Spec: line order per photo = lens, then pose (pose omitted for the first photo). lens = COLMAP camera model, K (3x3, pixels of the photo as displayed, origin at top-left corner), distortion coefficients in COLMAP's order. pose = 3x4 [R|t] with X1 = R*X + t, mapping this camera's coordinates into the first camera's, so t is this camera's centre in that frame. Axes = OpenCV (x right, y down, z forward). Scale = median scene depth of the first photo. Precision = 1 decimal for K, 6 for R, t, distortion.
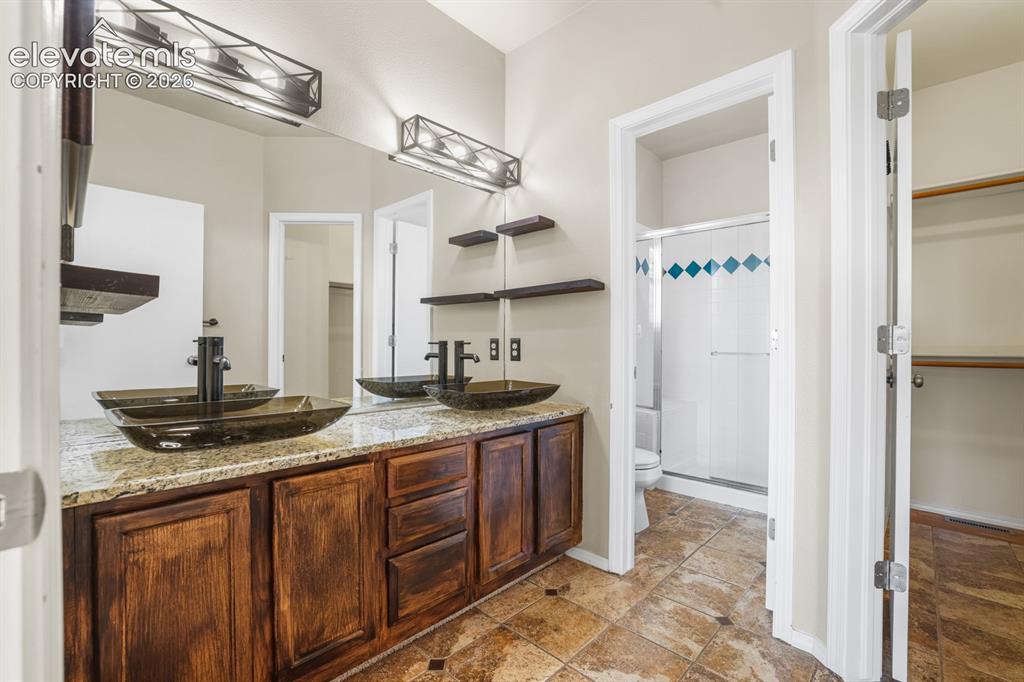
lens RADIAL K [[446.9, 0, 510.4], [0, 446.9, 340.9], [0, 0, 1]] dist [-0.033608, 0.005285]
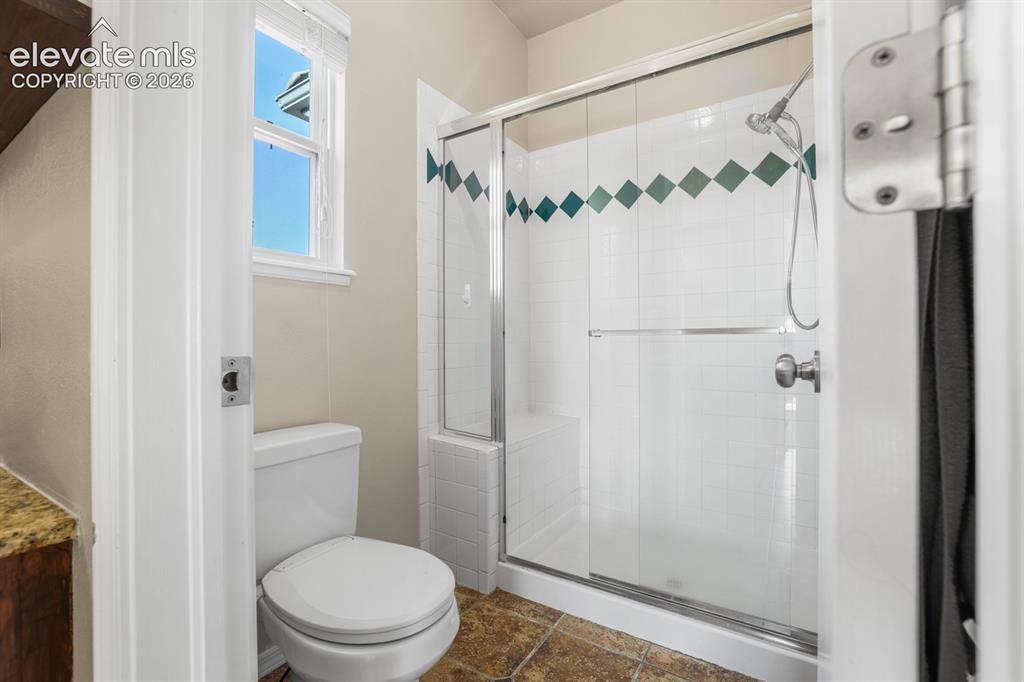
lens RADIAL K [[446.9, 0, 514.0], [0, 446.9, 340.5], [0, 0, 1]] dist [-0.033608, 0.005285]
pose [[0.979761, -0.004008, 0.200128, 0.243141], [0.004468, 0.999988, -0.001844, 0.035448], [-0.200119, 0.002700, 0.979768, 0.476115]]
